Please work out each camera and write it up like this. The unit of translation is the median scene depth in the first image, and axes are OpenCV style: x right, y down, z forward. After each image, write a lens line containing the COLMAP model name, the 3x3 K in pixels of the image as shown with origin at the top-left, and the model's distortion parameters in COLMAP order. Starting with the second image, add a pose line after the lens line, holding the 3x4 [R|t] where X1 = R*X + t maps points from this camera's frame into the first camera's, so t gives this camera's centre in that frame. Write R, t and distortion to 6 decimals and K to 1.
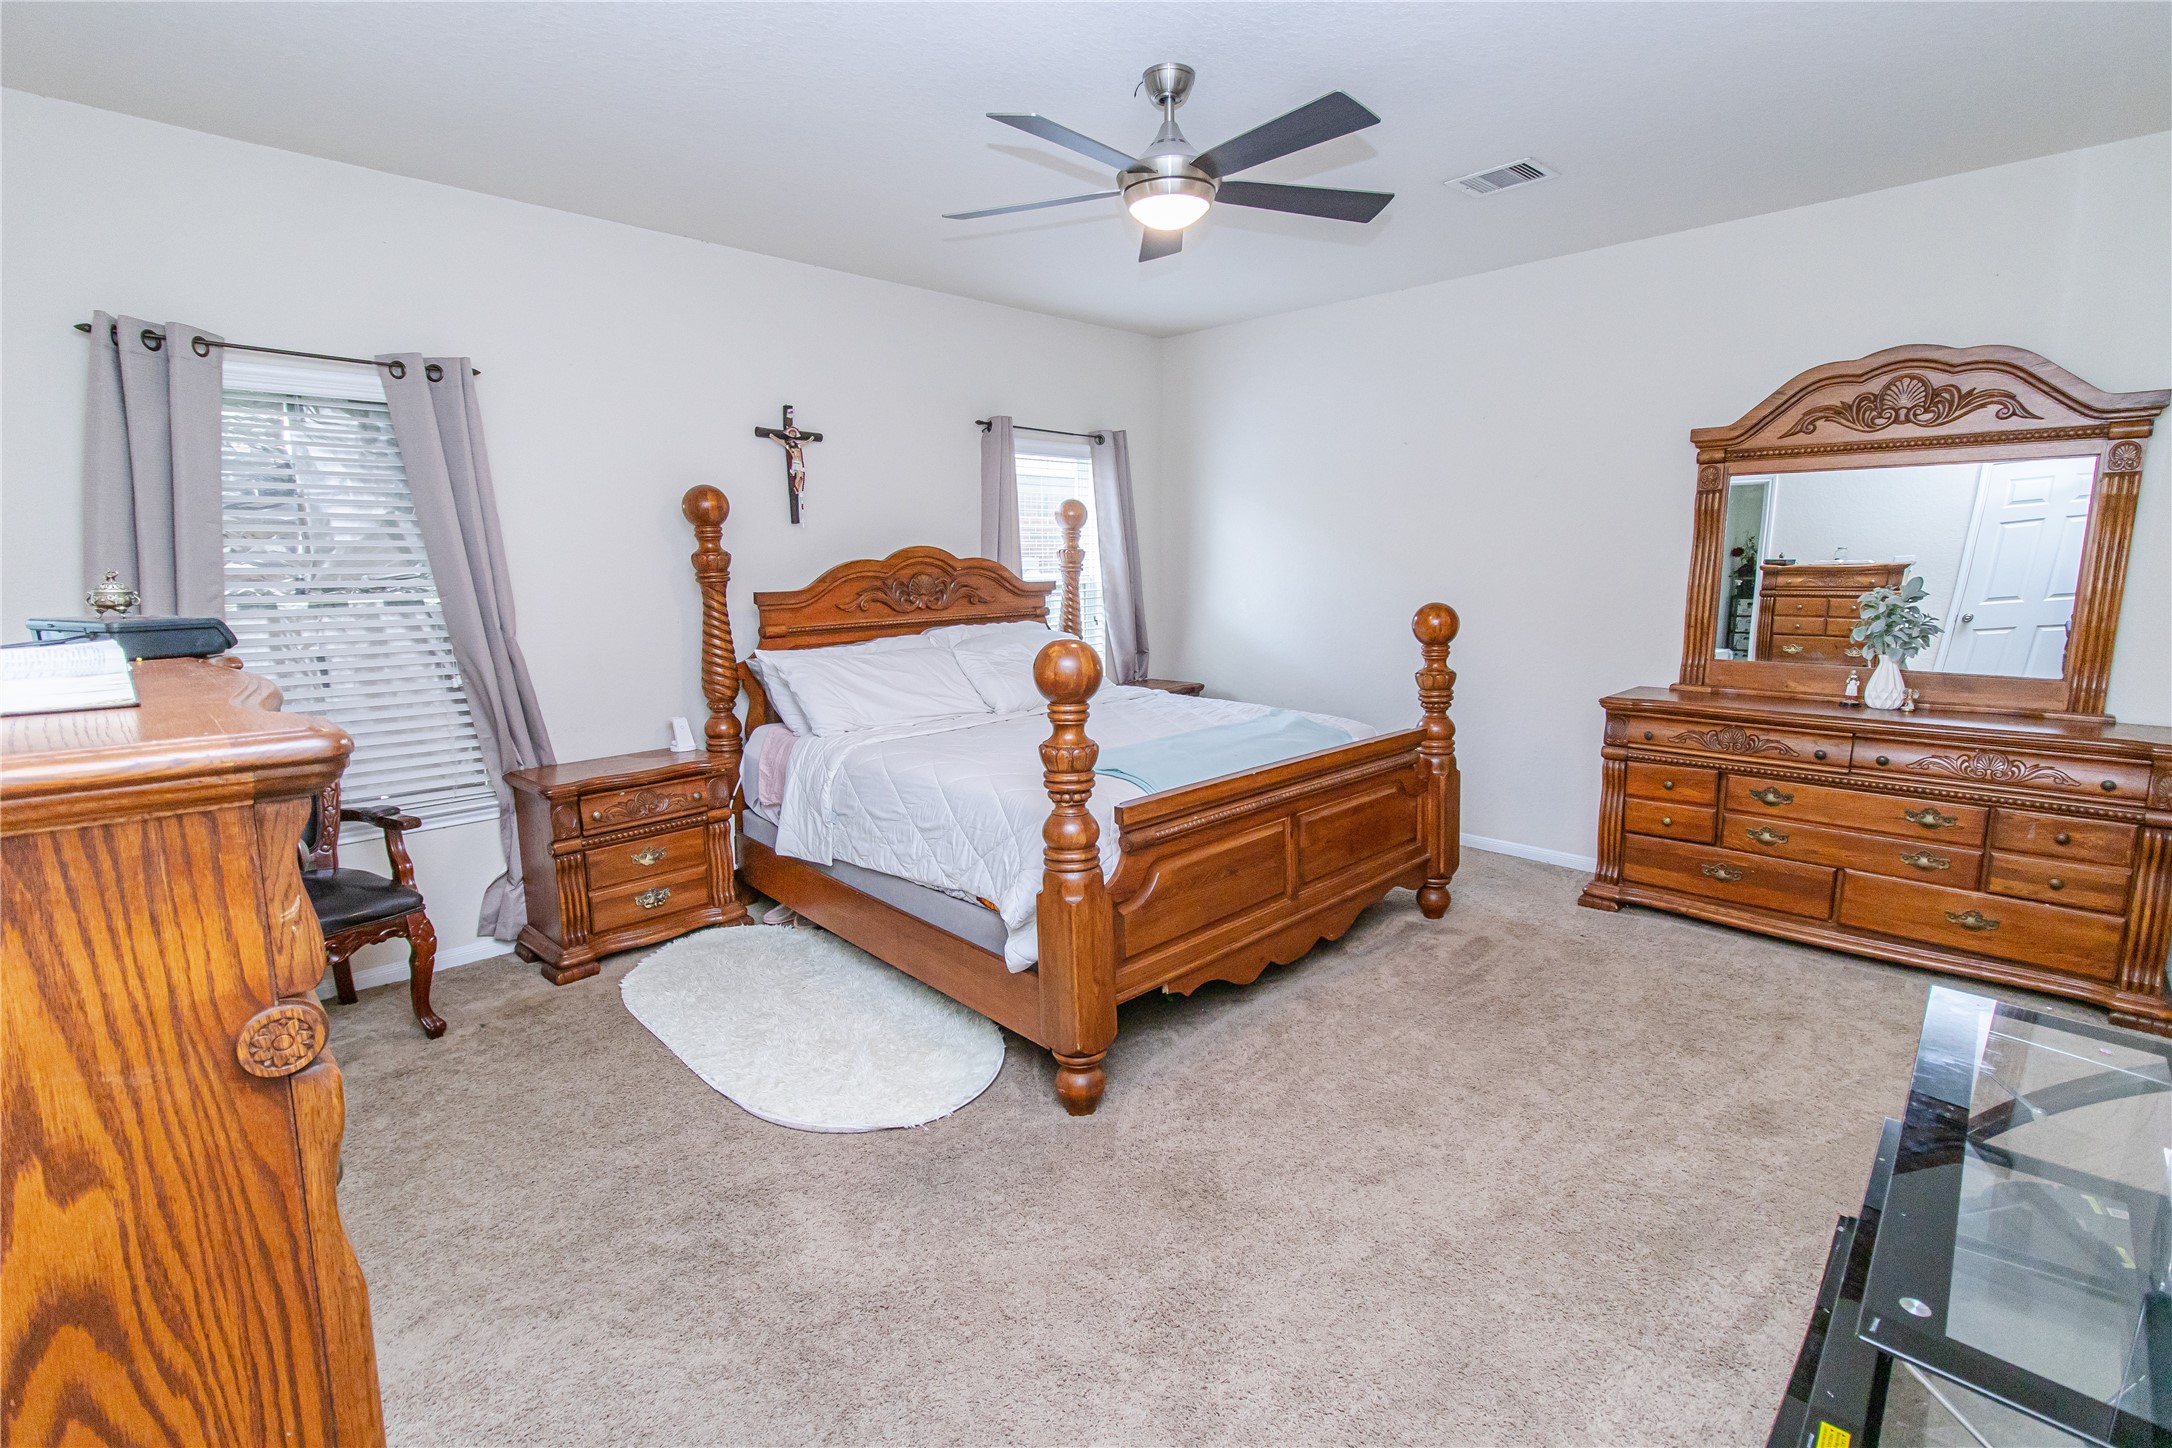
lens RADIAL K [[1006.9, 0, 1088.0], [0, 1006.9, 716.0], [0, 0, 1]] dist [0.003564, 0.001035]
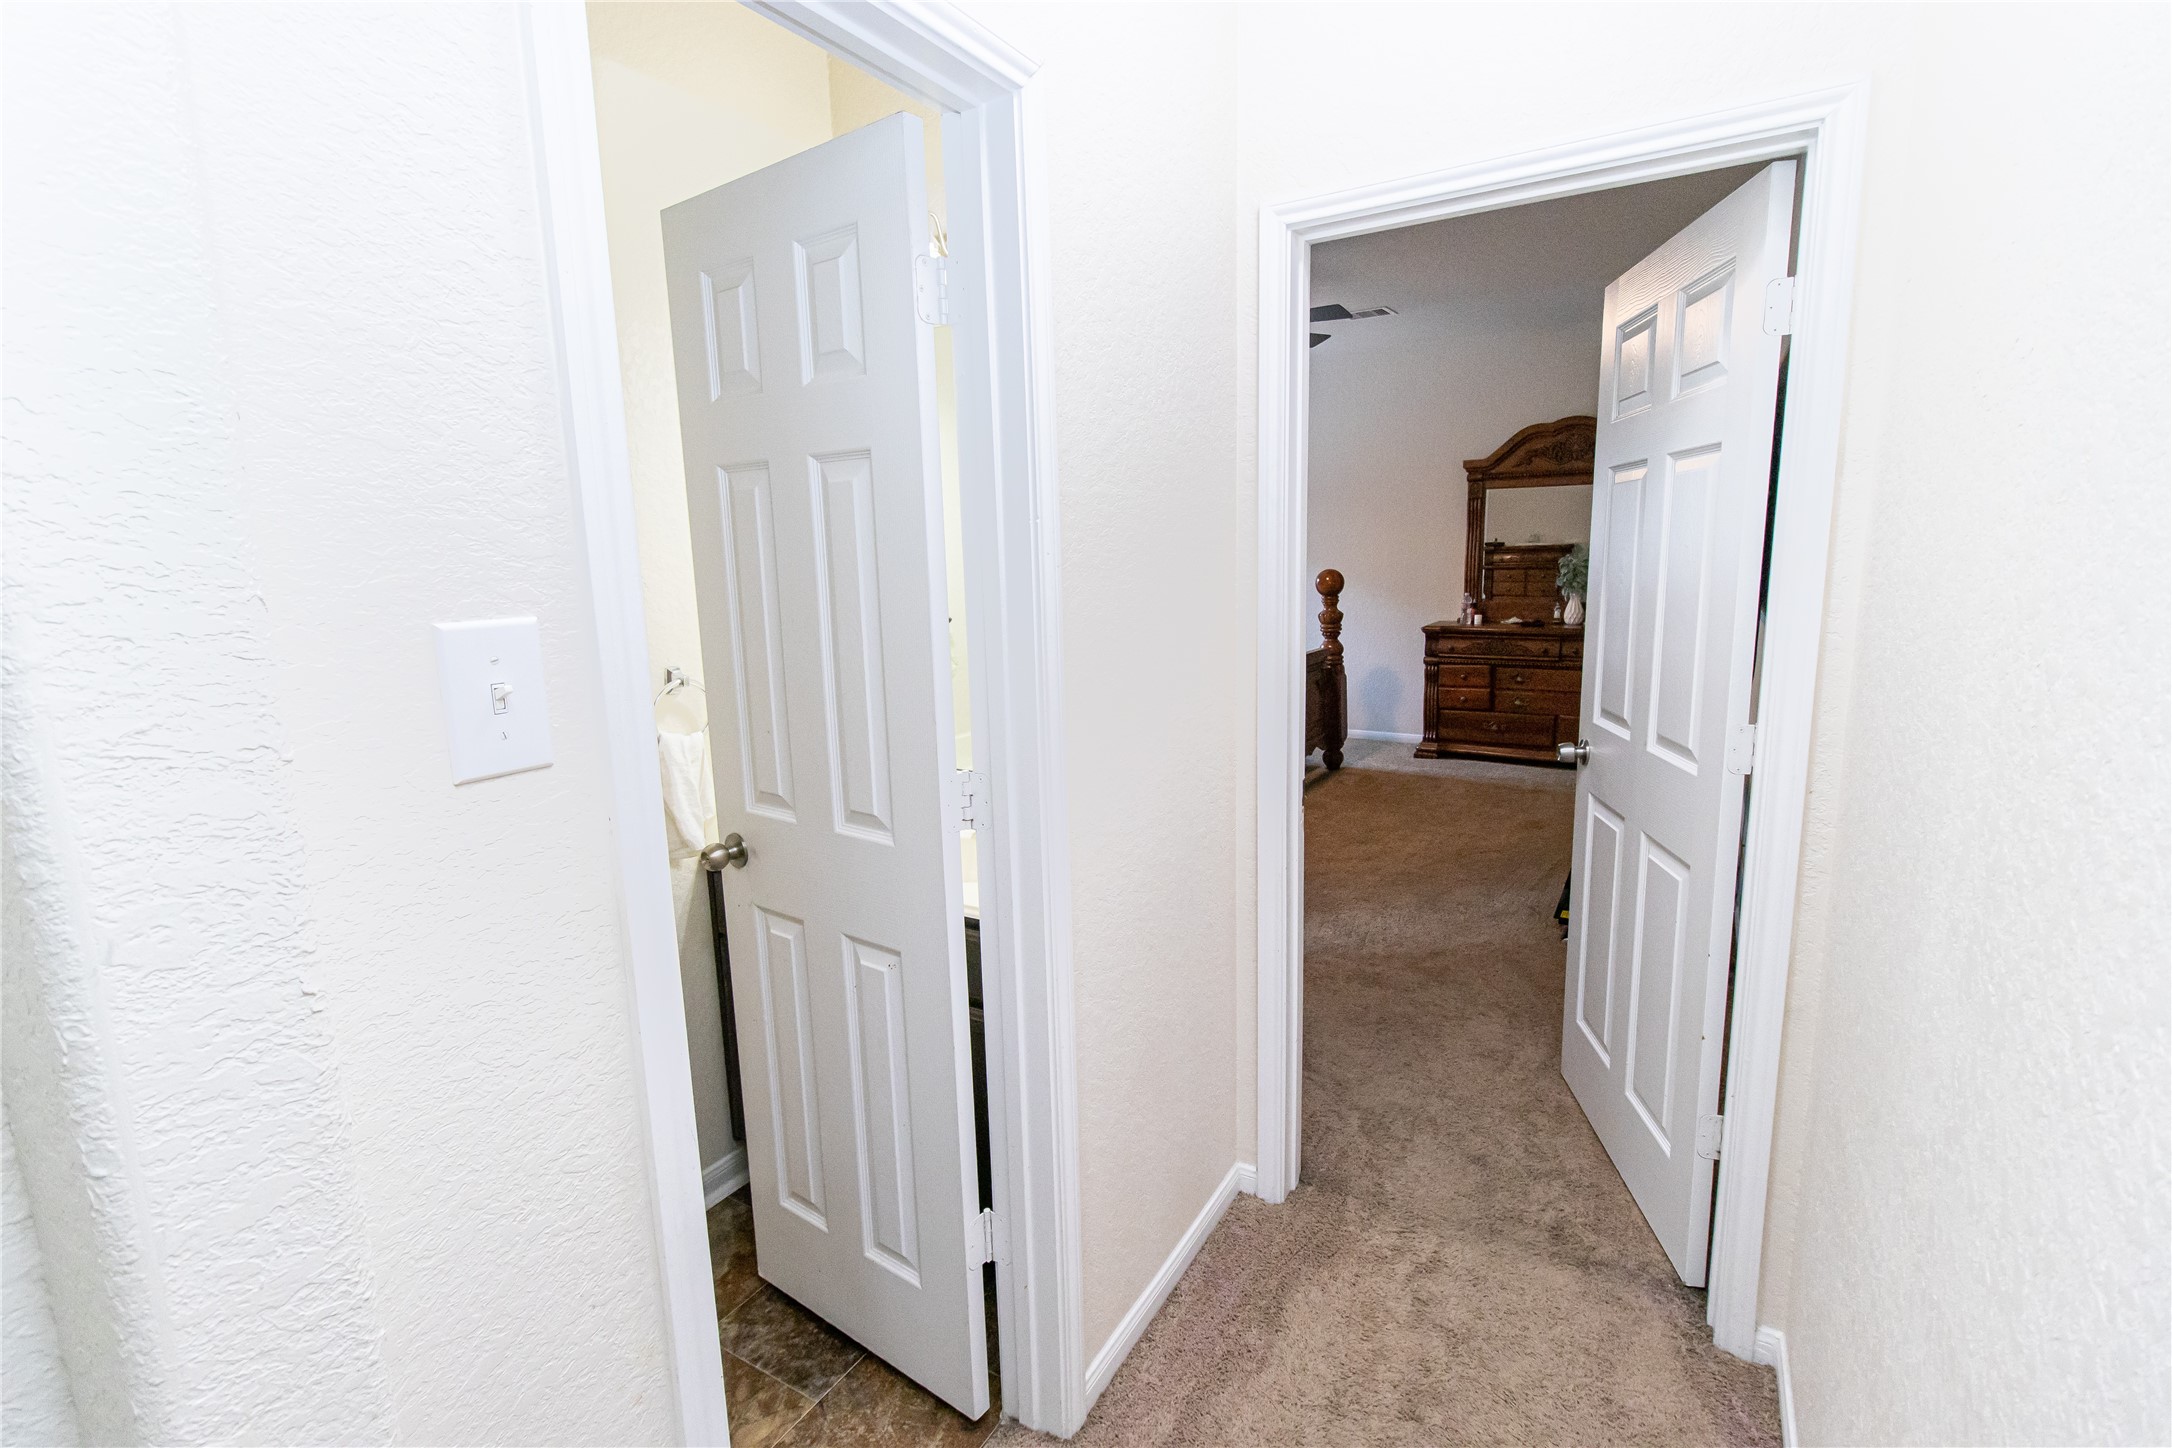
lens RADIAL K [[1006.9, 0, 1088.0], [0, 1006.9, 716.0], [0, 0, 1]] dist [0.003564, 0.001035]
pose [[0.969484, -0.052536, 0.239459, -0.413859], [0.051687, 0.998615, 0.009831, 0.083257], [-0.239643, 0.002846, 0.970857, -0.447690]]
